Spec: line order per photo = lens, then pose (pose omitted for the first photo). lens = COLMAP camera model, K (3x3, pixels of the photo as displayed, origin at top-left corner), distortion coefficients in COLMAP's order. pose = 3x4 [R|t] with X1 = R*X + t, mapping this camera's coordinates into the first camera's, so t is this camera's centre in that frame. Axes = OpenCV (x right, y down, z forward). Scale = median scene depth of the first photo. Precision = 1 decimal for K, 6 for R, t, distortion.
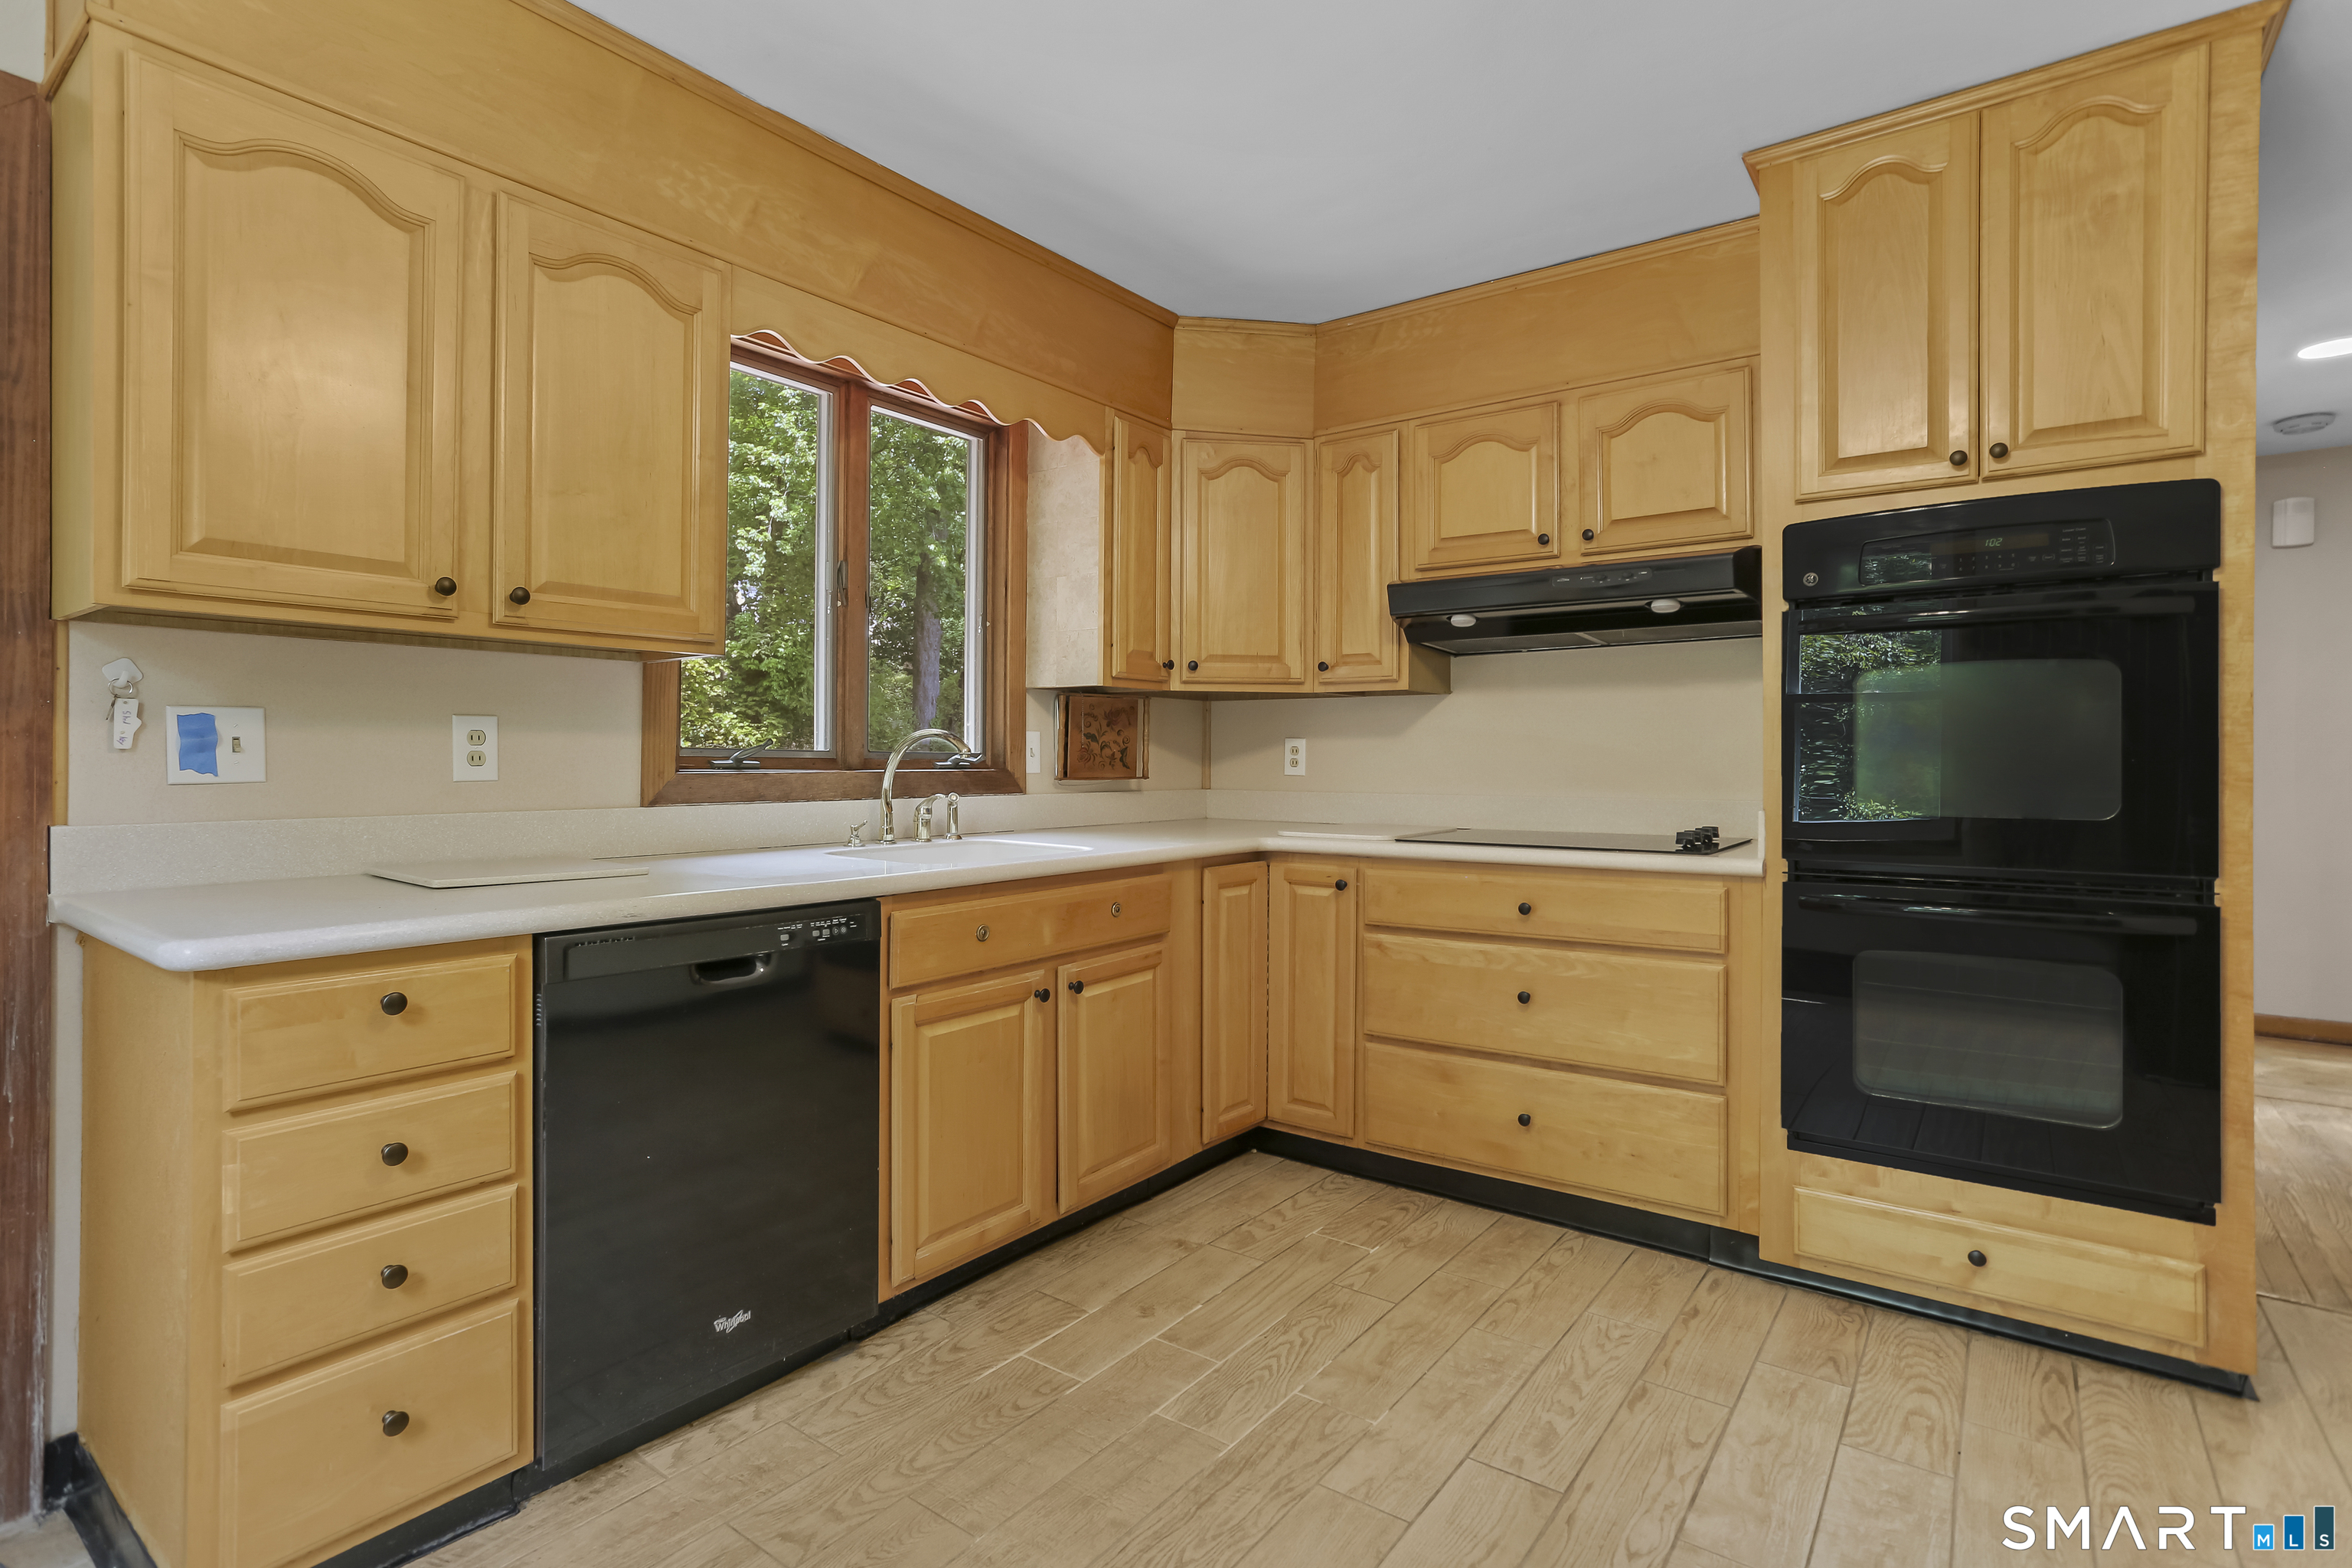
lens RADIAL K [[1142.7, 0, 1178.9], [0, 1142.7, 763.5], [0, 0, 1]] dist [-0.043742, 0.022149]
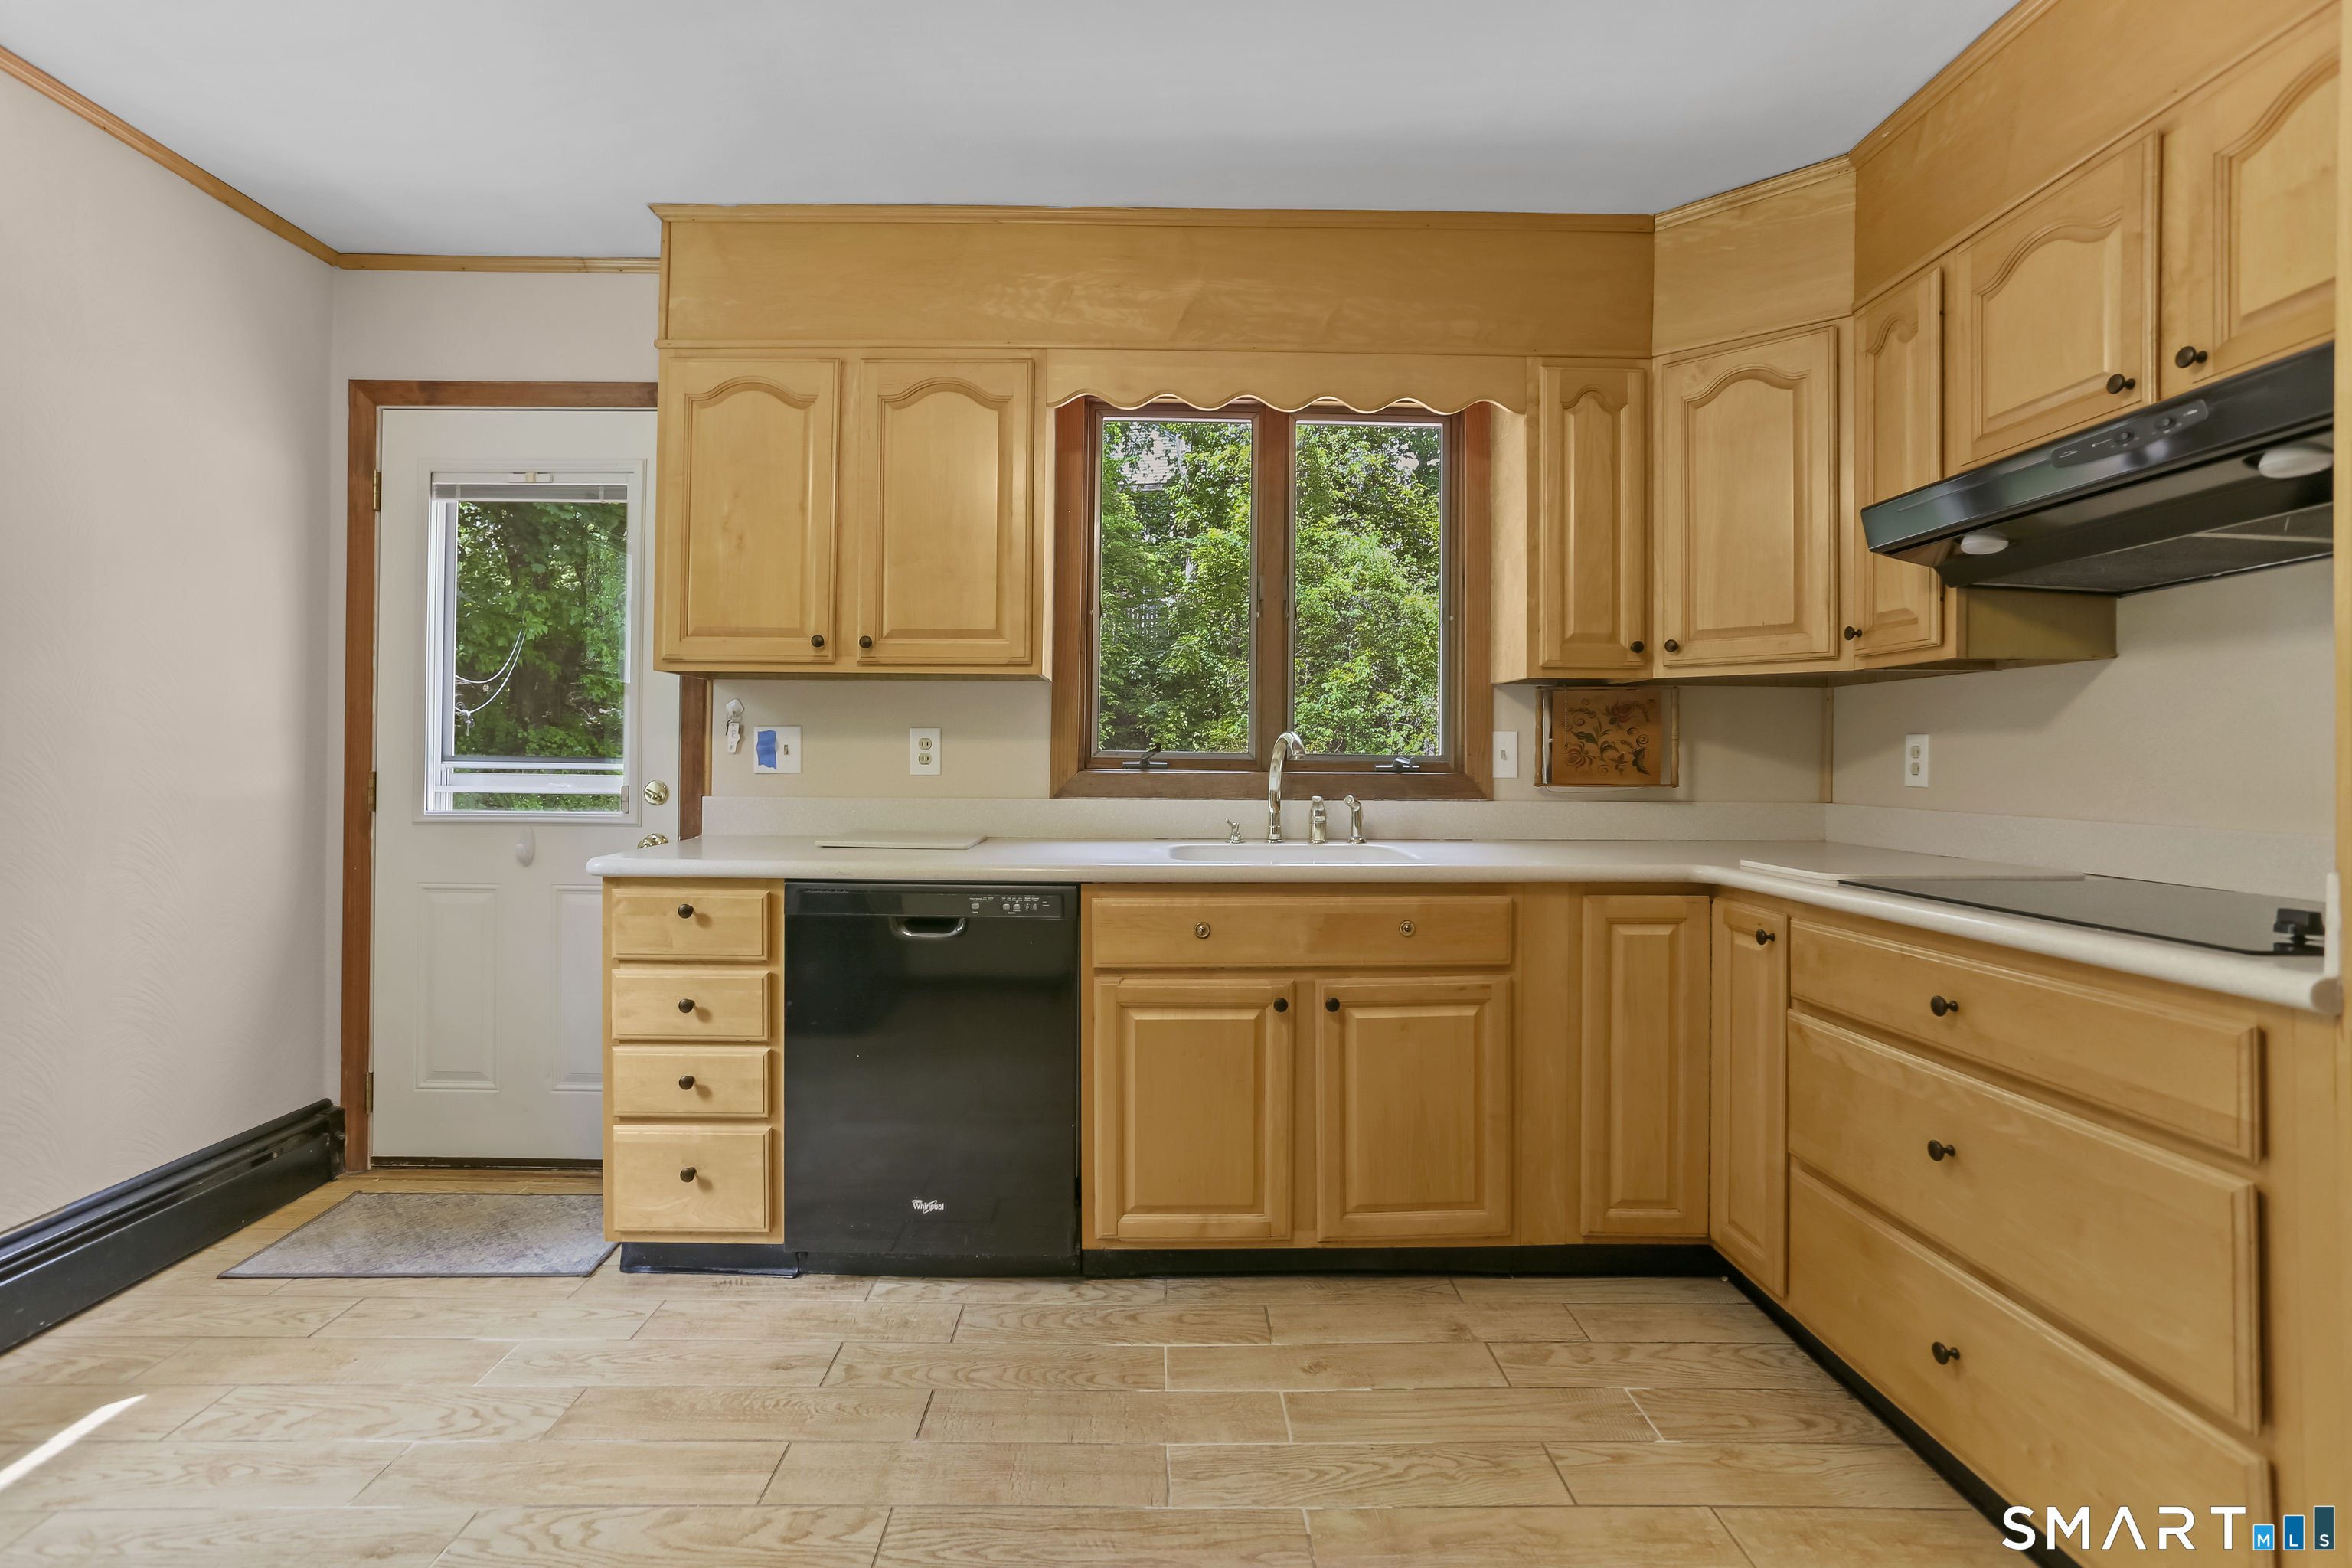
lens RADIAL K [[1142.7, 0, 1174.6], [0, 1142.7, 760.0], [0, 0, 1]] dist [-0.043742, 0.022149]
pose [[0.610597, 0.000826, -0.791941, 0.579704], [-0.008245, 0.999952, -0.005314, 0.001400], [0.791899, 0.009775, 0.610574, 0.329177]]
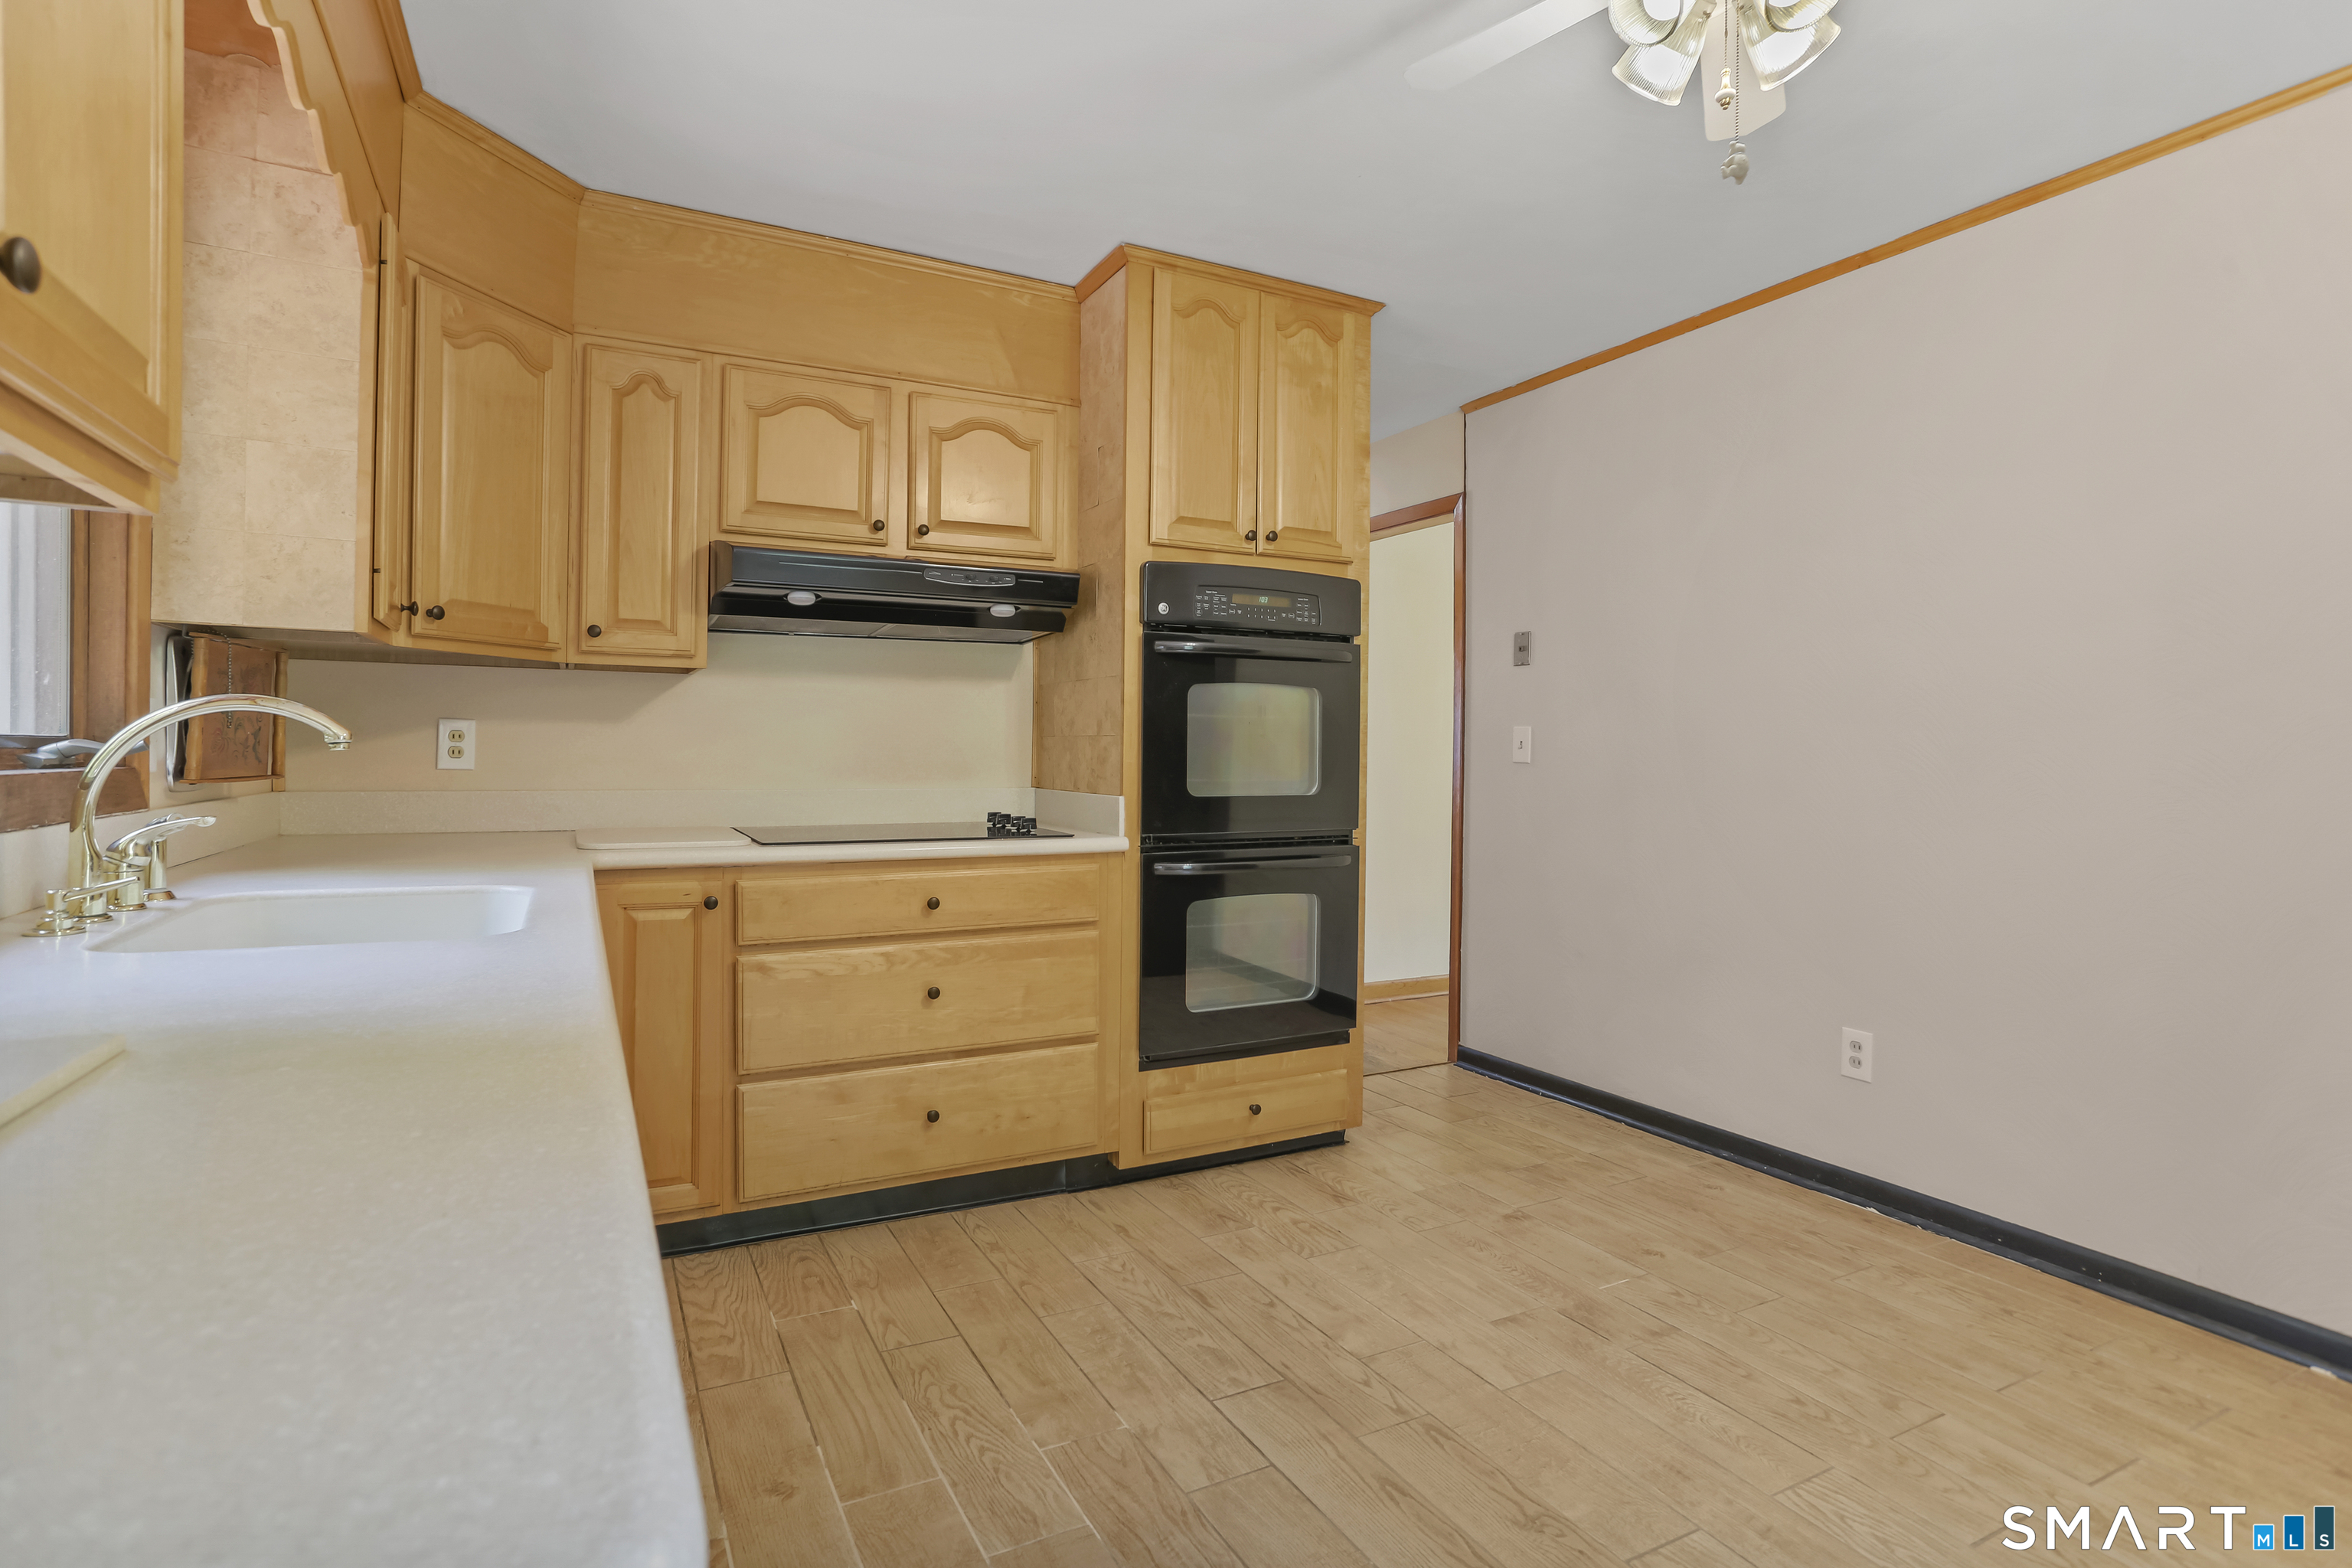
lens RADIAL K [[1142.7, 0, 1167.3], [0, 1142.7, 759.5], [0, 0, 1]] dist [-0.043742, 0.022149]
pose [[0.441569, -0.004213, 0.897217, -0.541714], [-0.004705, 0.999964, 0.007011, -0.005775], [-0.897215, -0.007317, 0.441533, 0.416270]]
